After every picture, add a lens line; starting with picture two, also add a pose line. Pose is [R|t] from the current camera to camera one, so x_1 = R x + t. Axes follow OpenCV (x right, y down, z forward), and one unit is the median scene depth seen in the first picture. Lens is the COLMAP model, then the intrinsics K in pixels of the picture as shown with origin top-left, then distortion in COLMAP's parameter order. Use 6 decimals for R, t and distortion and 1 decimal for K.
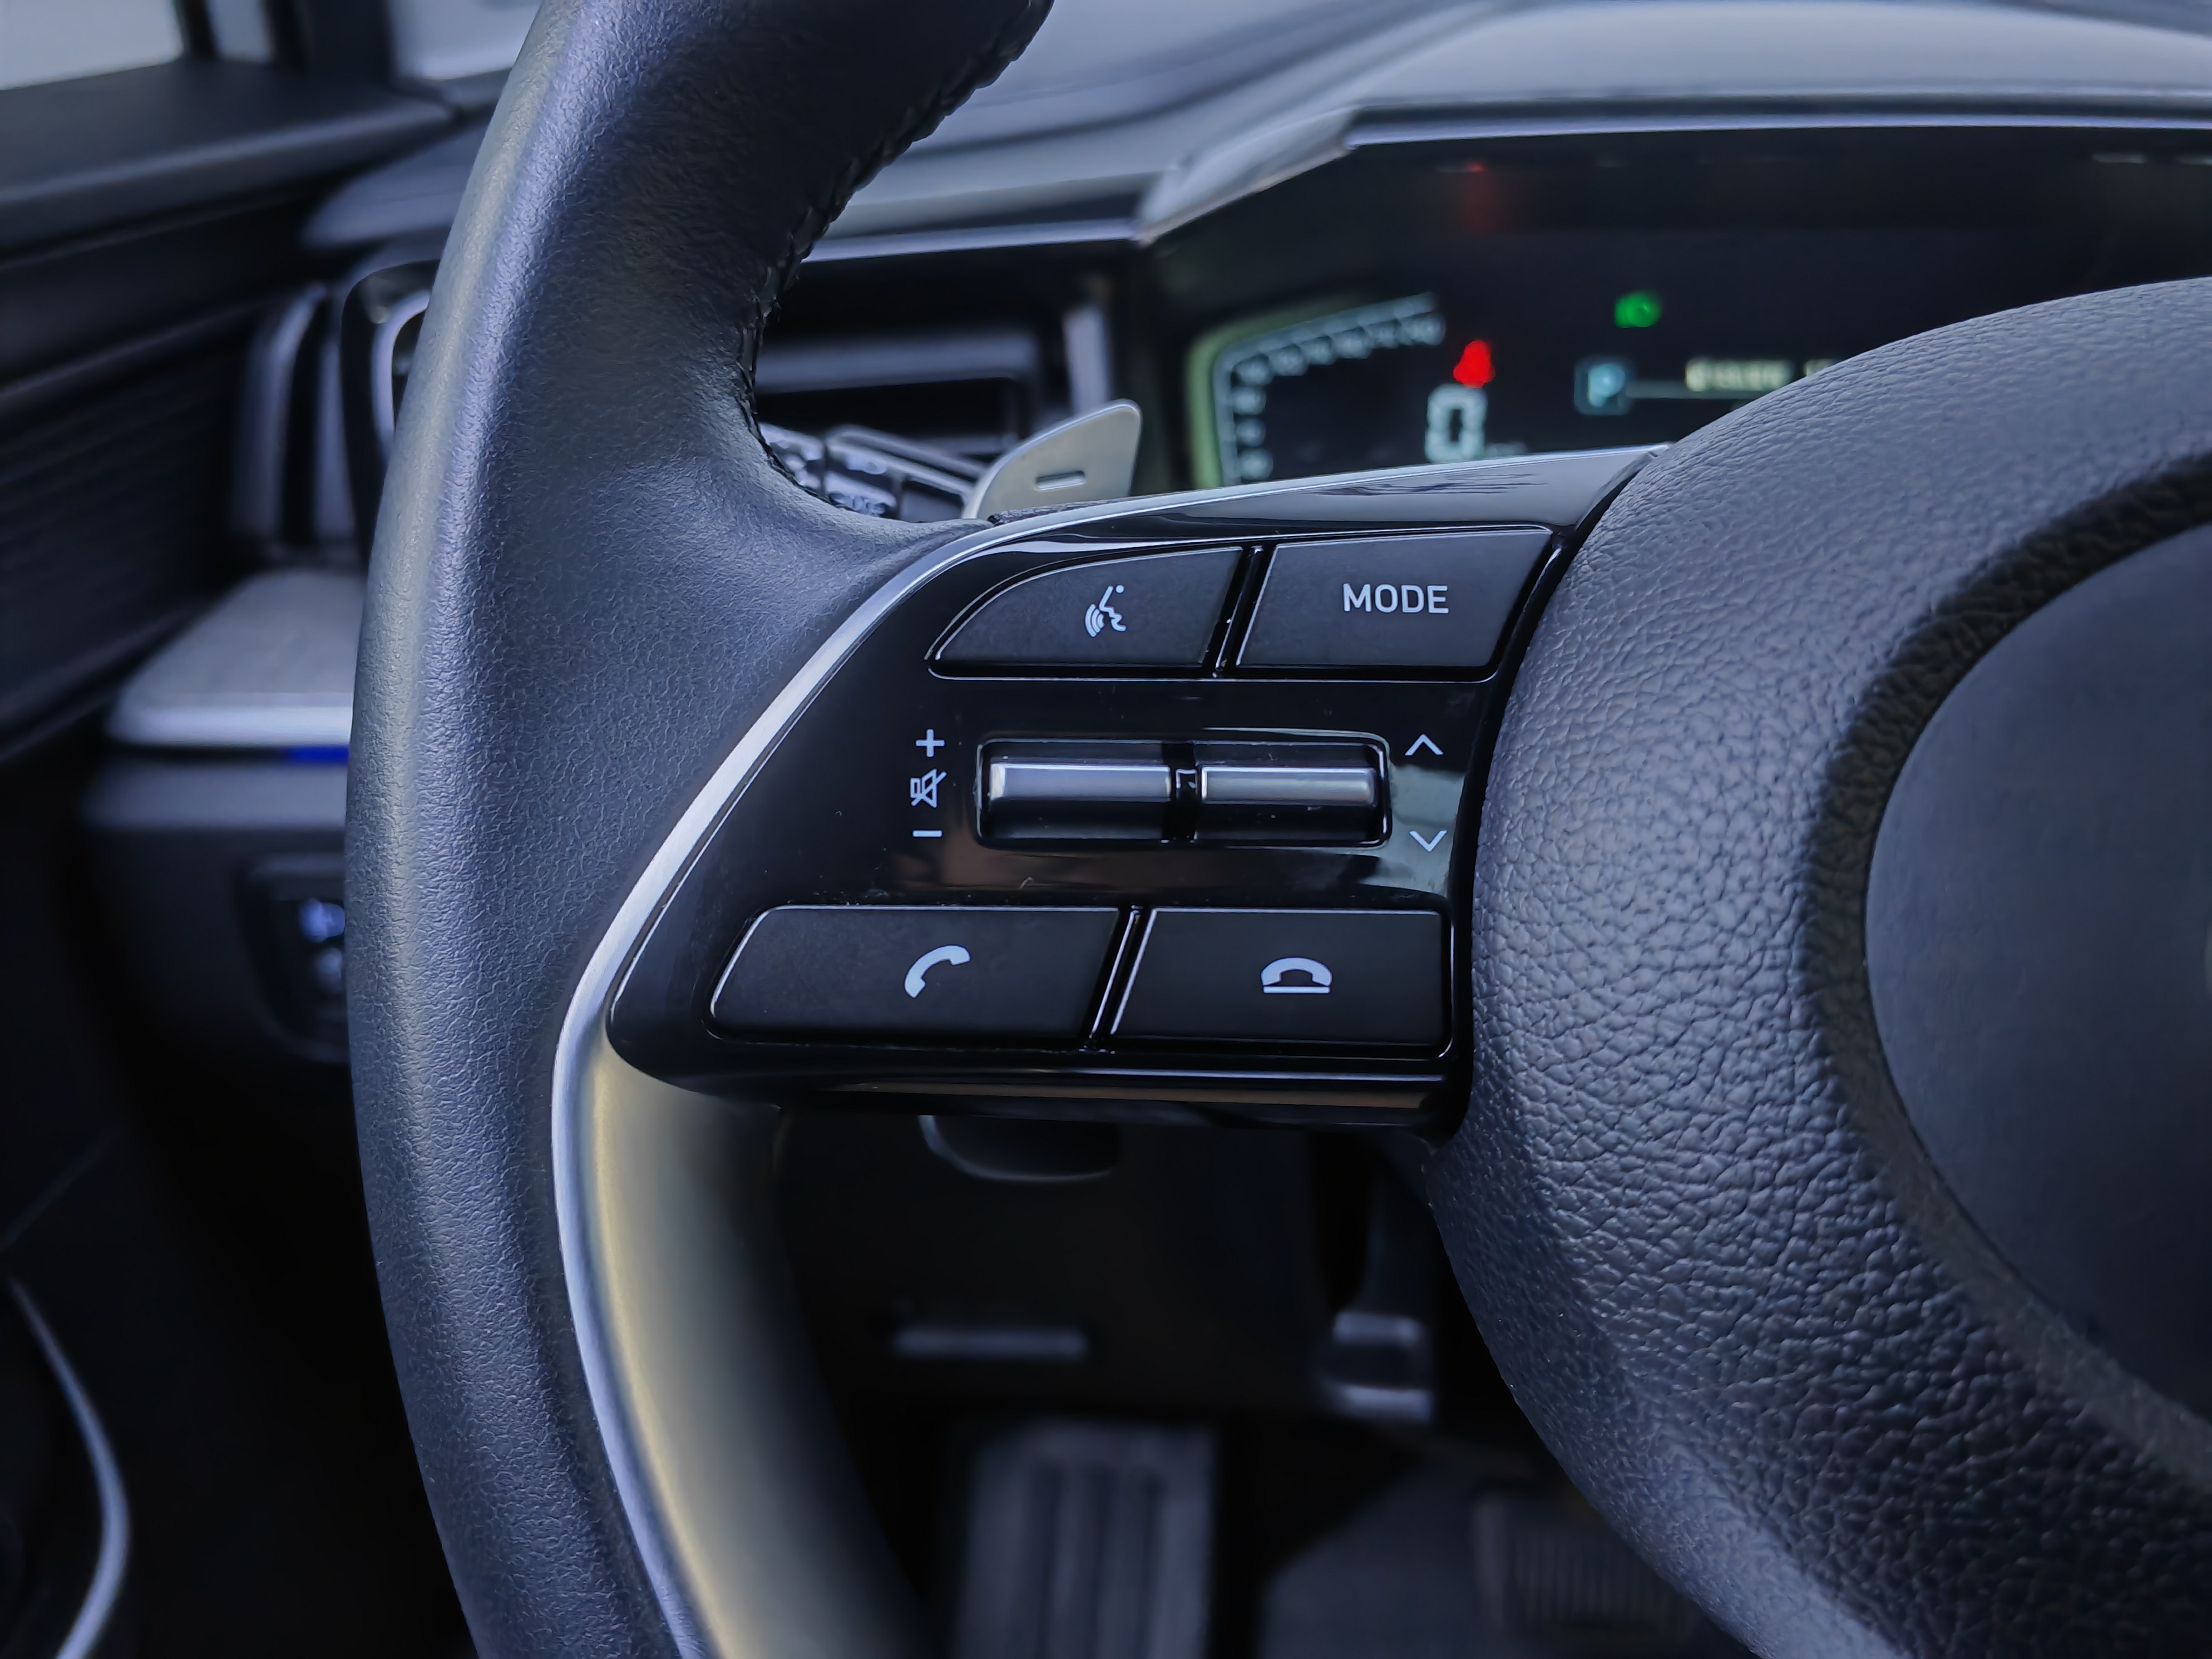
lens RADIAL K [[1834.0, 0, 1106.0], [0, 1834.0, 829.5], [0, 0, 1]] dist [0.005164, -0.000027]
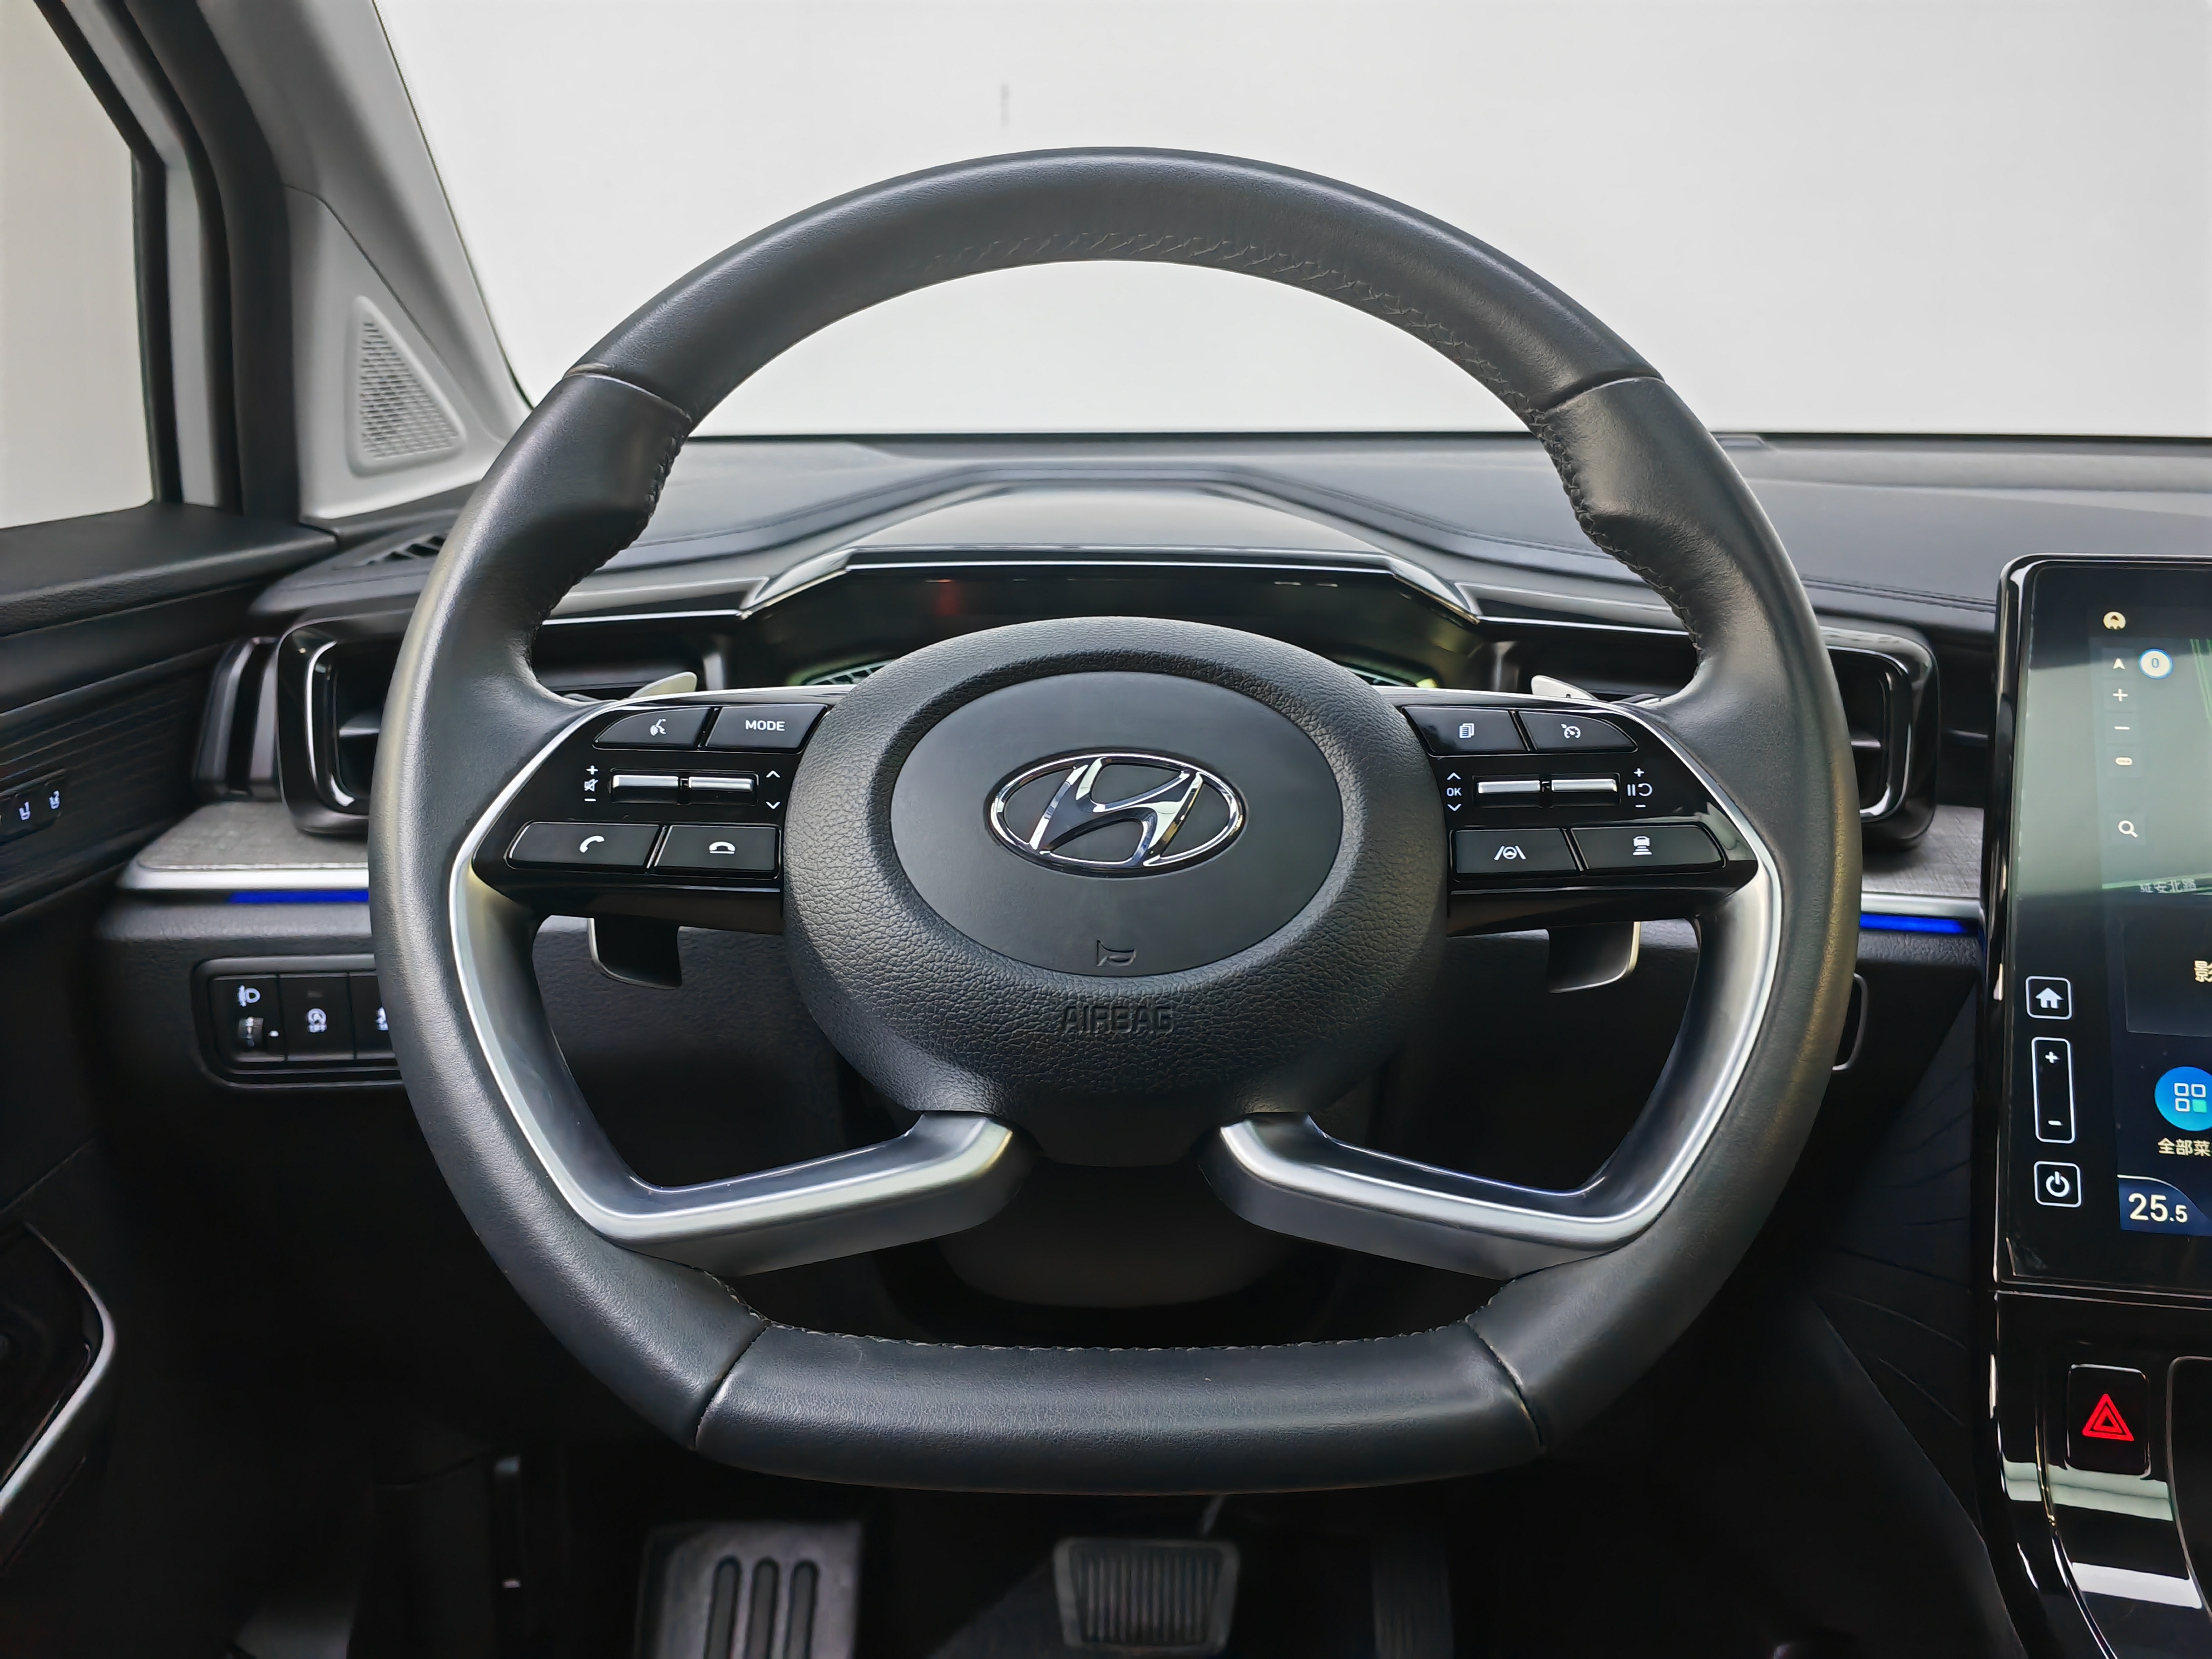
lens RADIAL K [[1726.0, 0, 1106.0], [0, 1726.0, 829.5], [0, 0, 1]] dist [0.004498, -0.001428]
pose [[0.988842, -0.003019, 0.148939, 0.280249], [0.033251, 0.979044, -0.200918, 0.582078], [-0.145211, 0.203629, 0.968220, -1.616223]]
